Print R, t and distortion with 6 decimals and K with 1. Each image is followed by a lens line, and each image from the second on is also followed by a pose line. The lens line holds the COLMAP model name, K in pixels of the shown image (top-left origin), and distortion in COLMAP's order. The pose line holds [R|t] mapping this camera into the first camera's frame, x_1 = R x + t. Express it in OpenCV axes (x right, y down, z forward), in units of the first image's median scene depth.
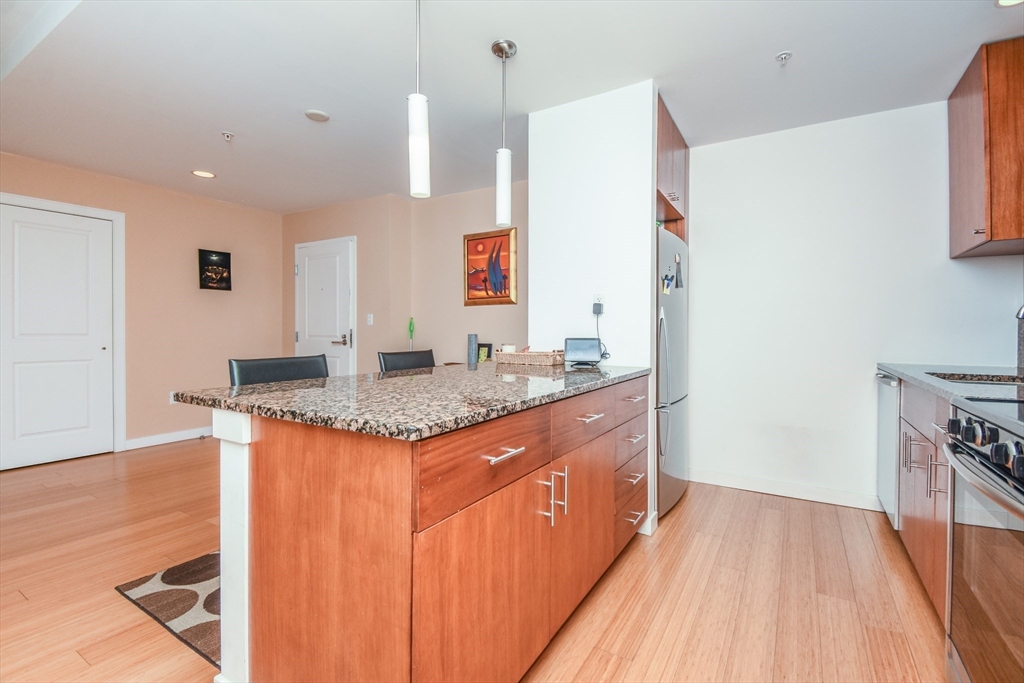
lens RADIAL K [[452.1, 0, 535.9], [0, 452.1, 332.9], [0, 0, 1]] dist [0.004972, -0.004963]
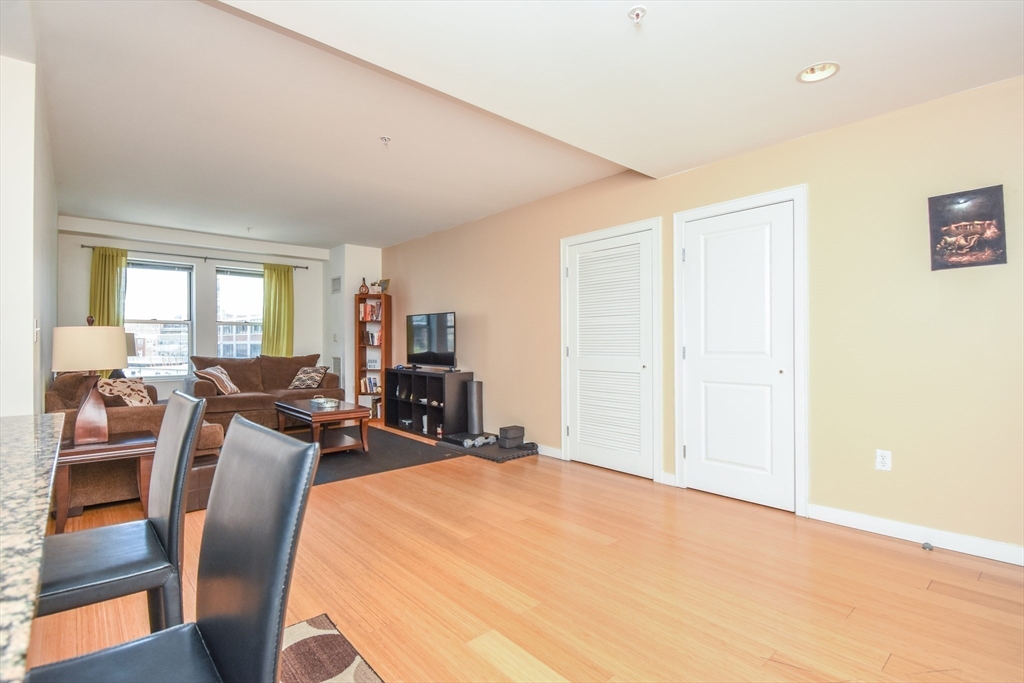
lens RADIAL K [[492.5, 0, 508.3], [0, 492.5, 338.6], [0, 0, 1]] dist [0.007377, -0.007100]
pose [[-0.326775, -0.015713, -0.944972, -0.017091], [0.000948, 0.999856, -0.016953, -0.006513], [0.945102, -0.006436, -0.326713, 0.771077]]
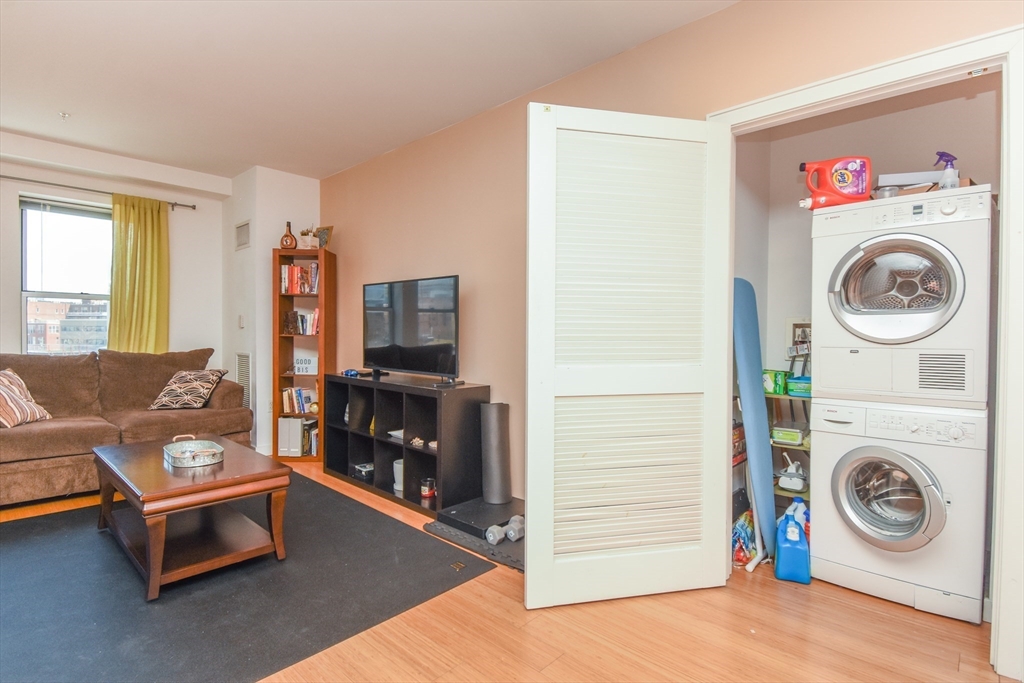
lens RADIAL K [[509.7, 0, 516.1], [0, 509.7, 337.6], [0, 0, 1]] dist [0.002002, -0.002340]
pose [[-0.221335, -0.001334, -0.975197, -0.512302], [-0.007257, 0.999974, 0.000280, -0.010075], [0.975171, 0.007139, -0.221339, 0.453314]]
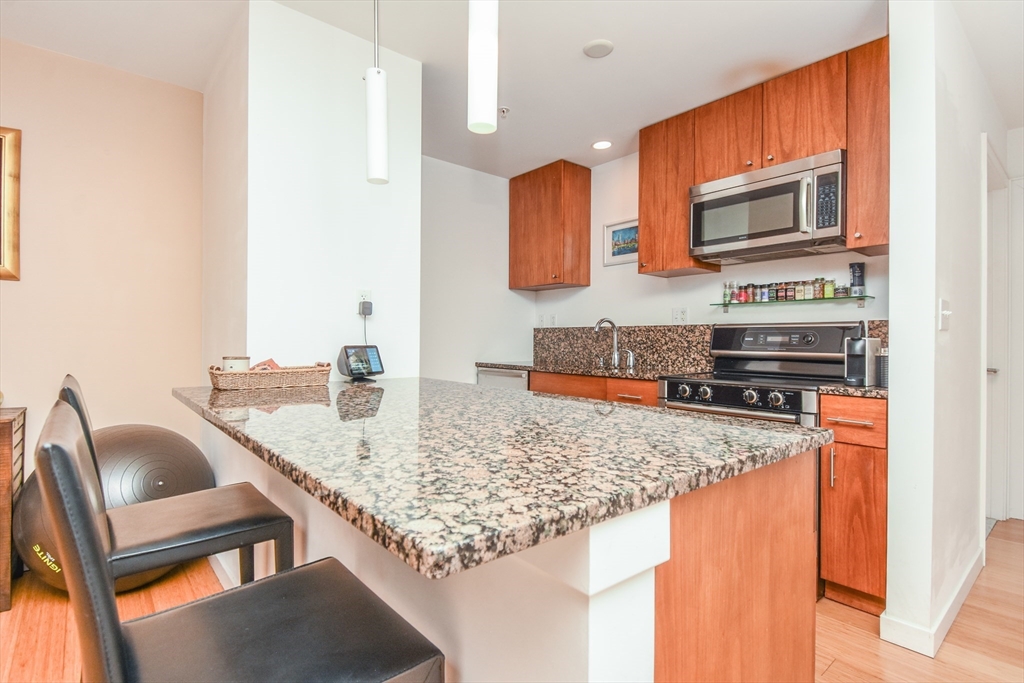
lens RADIAL K [[492.5, 0, 509.2], [0, 492.5, 342.8], [0, 0, 1]] dist [0.007377, -0.007100]
pose [[0.356437, -0.006977, 0.934293, -0.353853], [-0.005921, 0.999935, 0.009726, -0.001961], [-0.934301, -0.008999, 0.356372, 0.275936]]
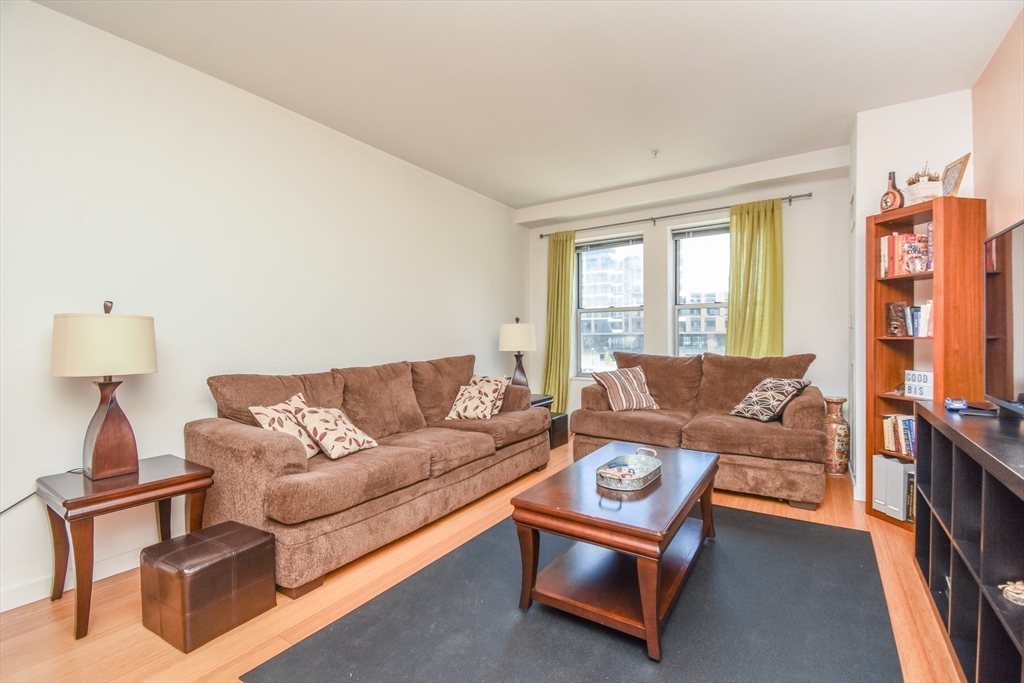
lens RADIAL K [[452.1, 0, 508.5], [0, 452.1, 344.0], [0, 0, 1]] dist [0.004972, -0.004963]
pose [[-0.997360, 0.002116, 0.072585, -0.927131], [0.003026, 0.999918, 0.012431, -0.012142], [-0.072552, 0.012618, -0.997285, 0.440105]]
